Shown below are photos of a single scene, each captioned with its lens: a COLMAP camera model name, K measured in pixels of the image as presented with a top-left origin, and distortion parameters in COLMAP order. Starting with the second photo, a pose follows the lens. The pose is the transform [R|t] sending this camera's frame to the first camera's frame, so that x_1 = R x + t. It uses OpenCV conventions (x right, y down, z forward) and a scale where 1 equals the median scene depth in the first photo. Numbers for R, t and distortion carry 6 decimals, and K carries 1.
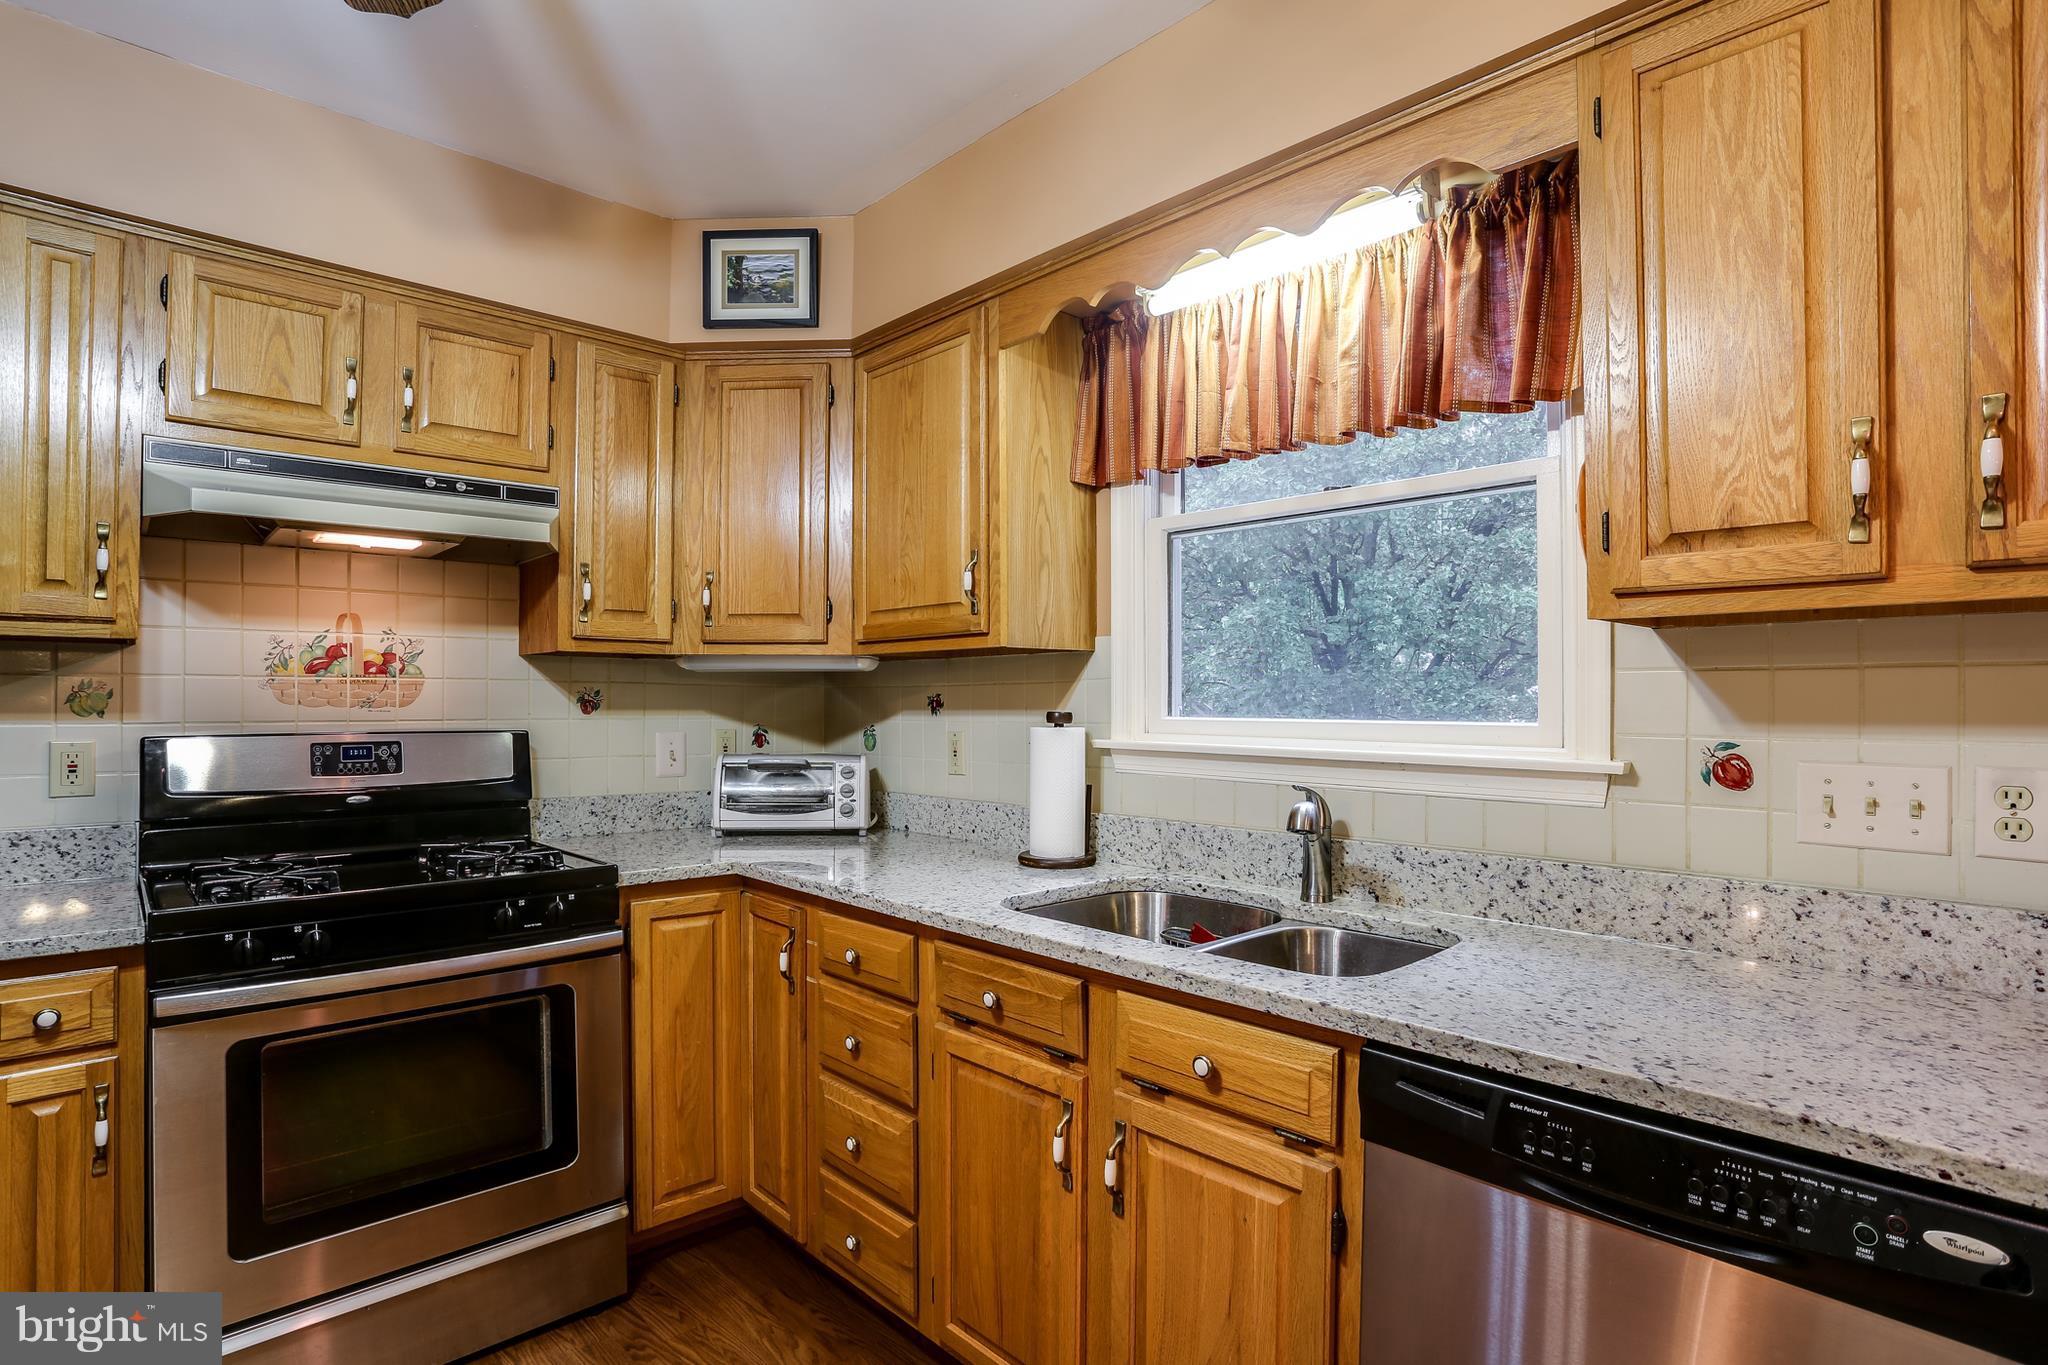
lens RADIAL K [[1015.4, 0, 1016.5], [0, 1015.4, 690.9], [0, 0, 1]] dist [-0.042938, 0.008607]
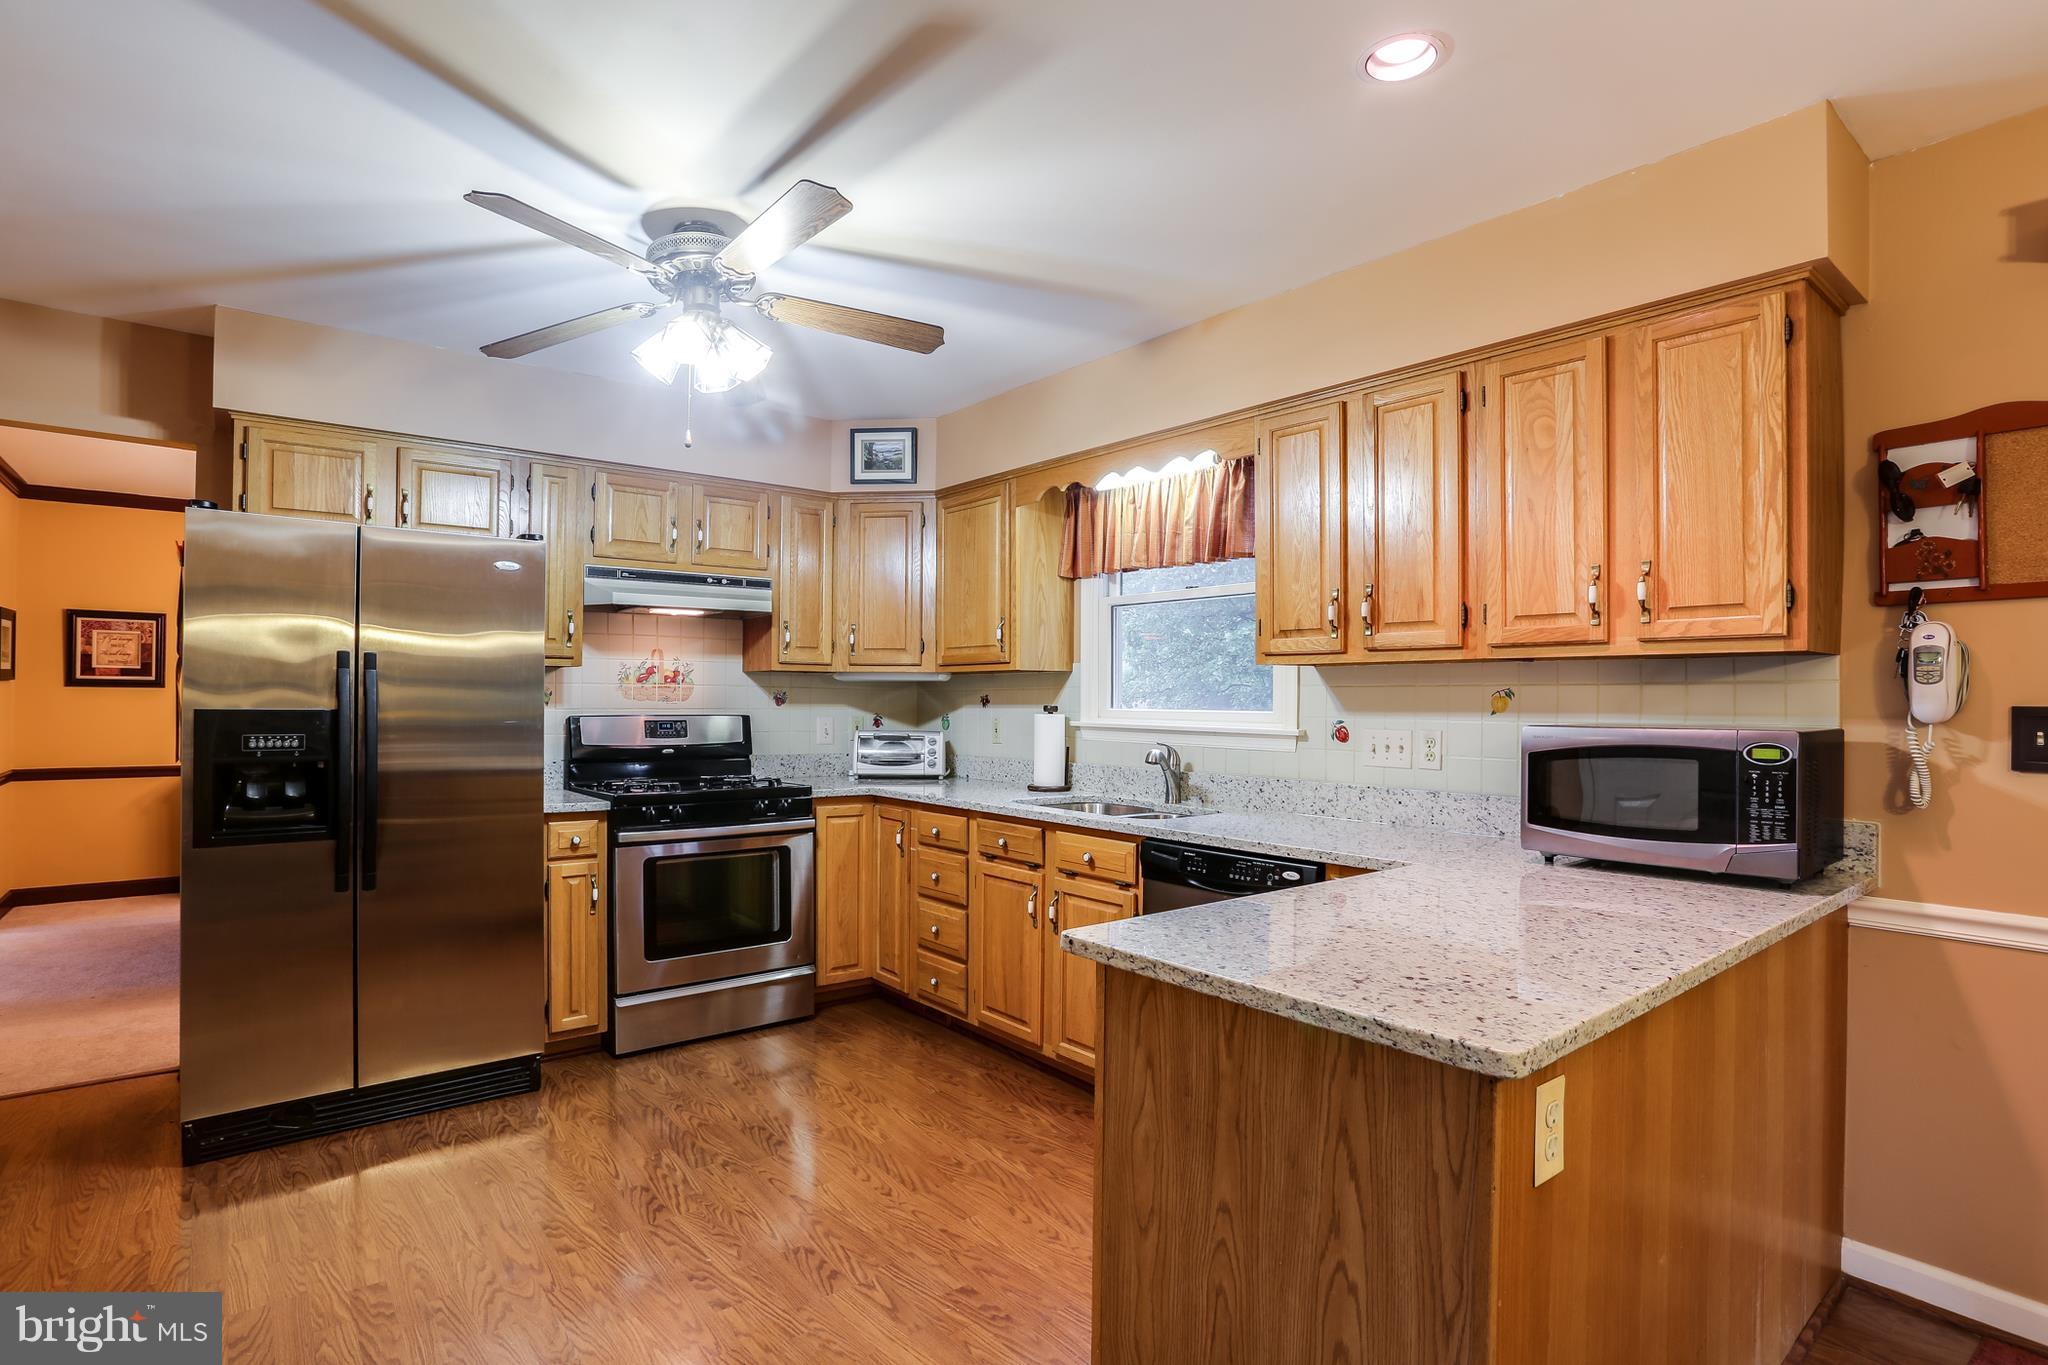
lens RADIAL K [[1015.4, 0, 1002.6], [0, 1015.4, 690.7], [0, 0, 1]] dist [-0.042938, 0.008607]
pose [[0.996267, 0.004160, -0.086229, 0.123286], [-0.004052, 0.999991, 0.001432, -0.008692], [0.086234, -0.001077, 0.996274, -0.864358]]
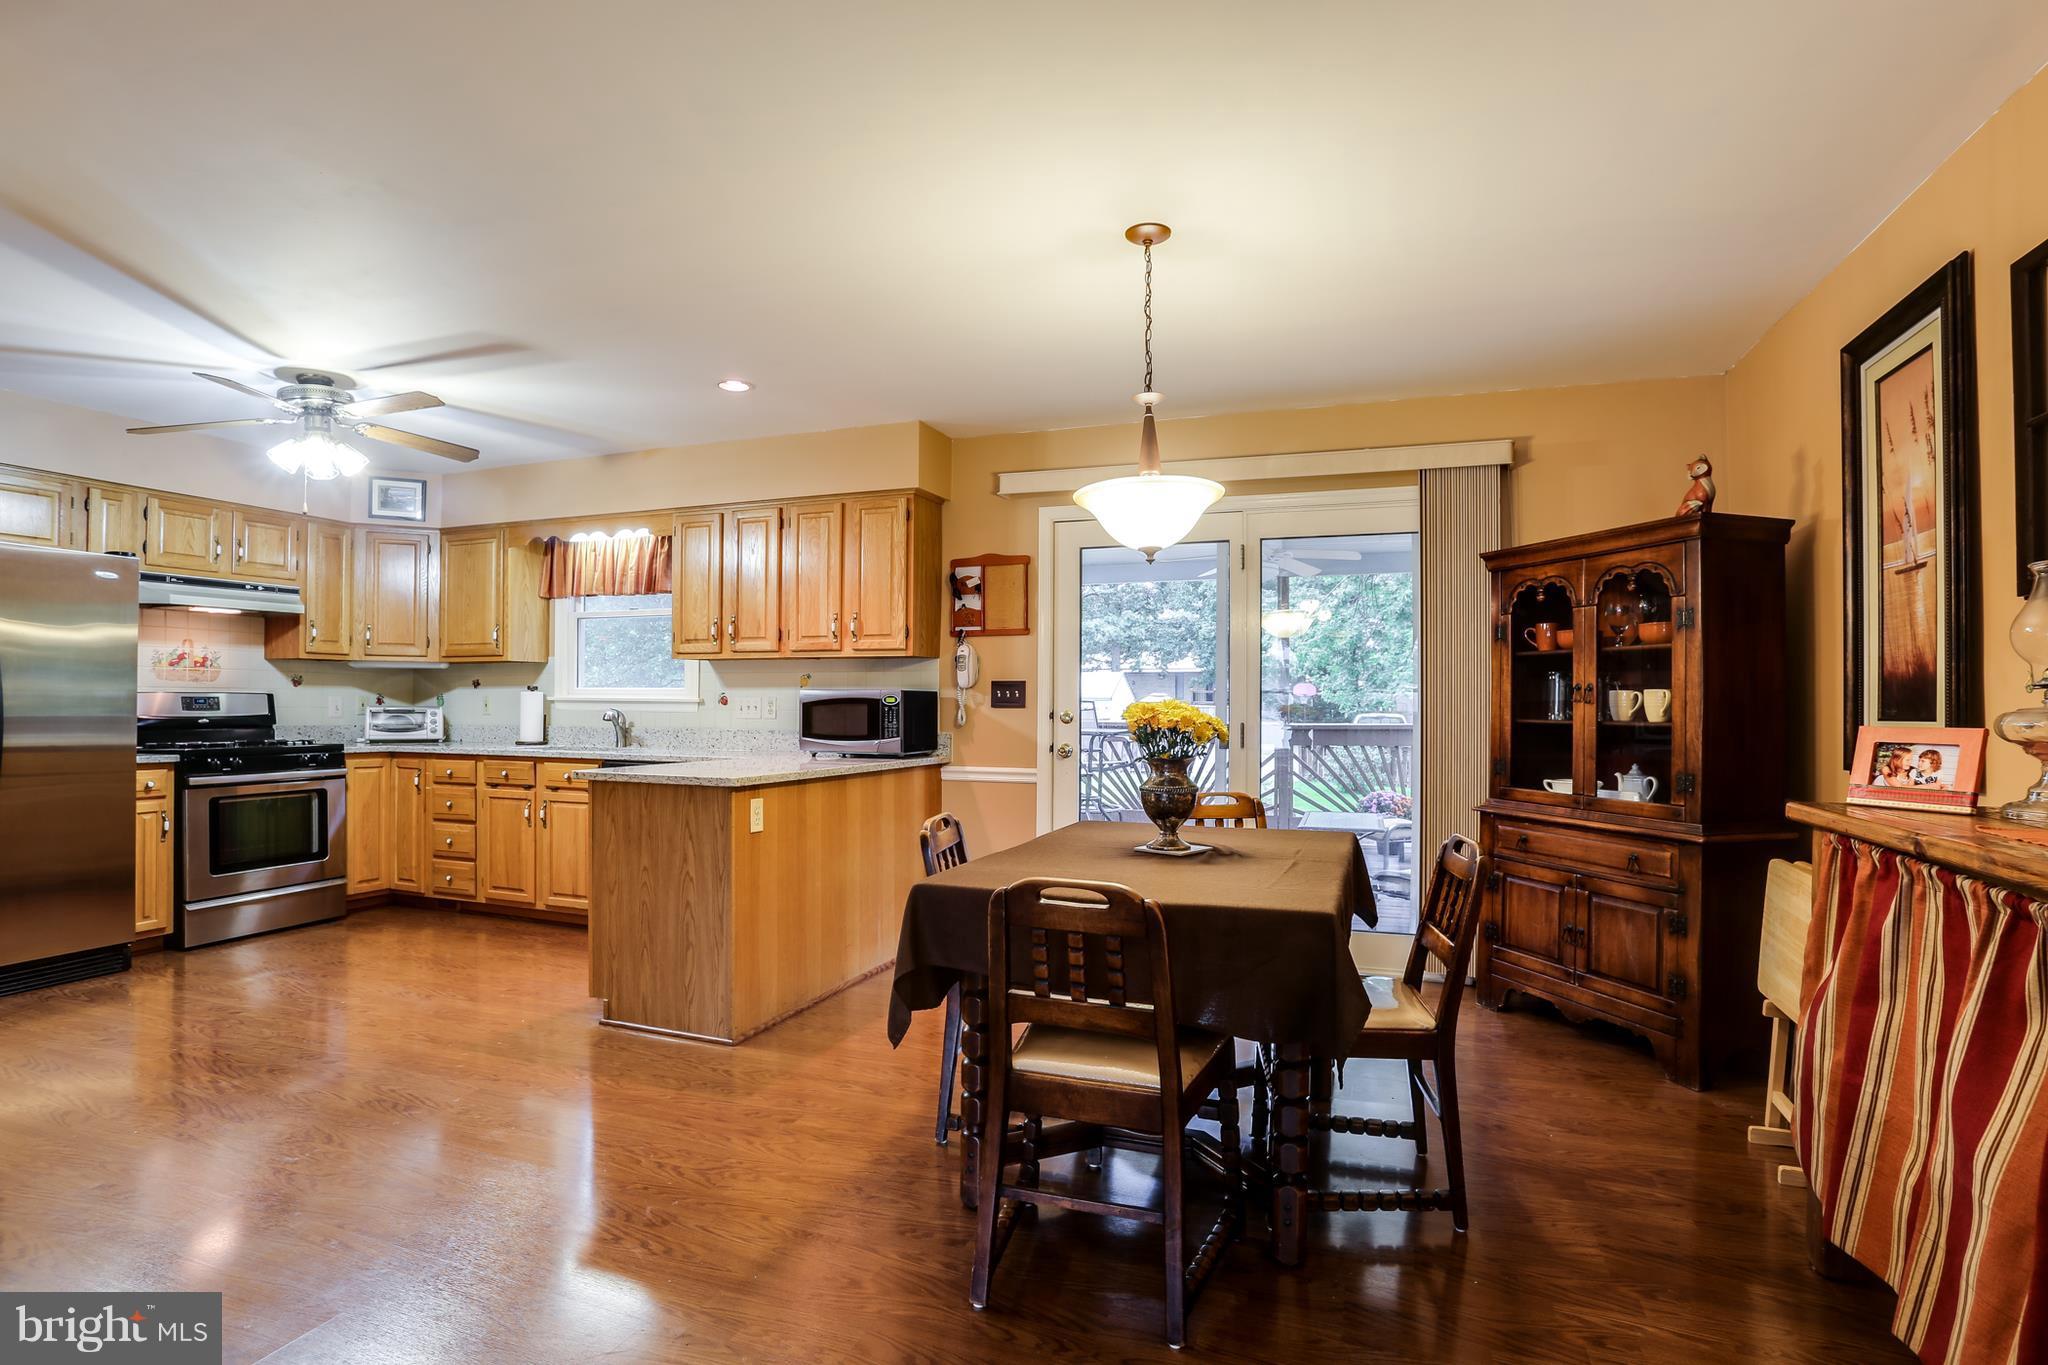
lens RADIAL K [[1015.4, 0, 995.7], [0, 1015.4, 699.5], [0, 0, 1]] dist [-0.042938, 0.008607]
pose [[0.905740, 0.003987, 0.423815, 0.026296], [-0.007404, 0.999952, 0.006417, 0.032766], [-0.423769, -0.008950, 0.905726, -1.987288]]
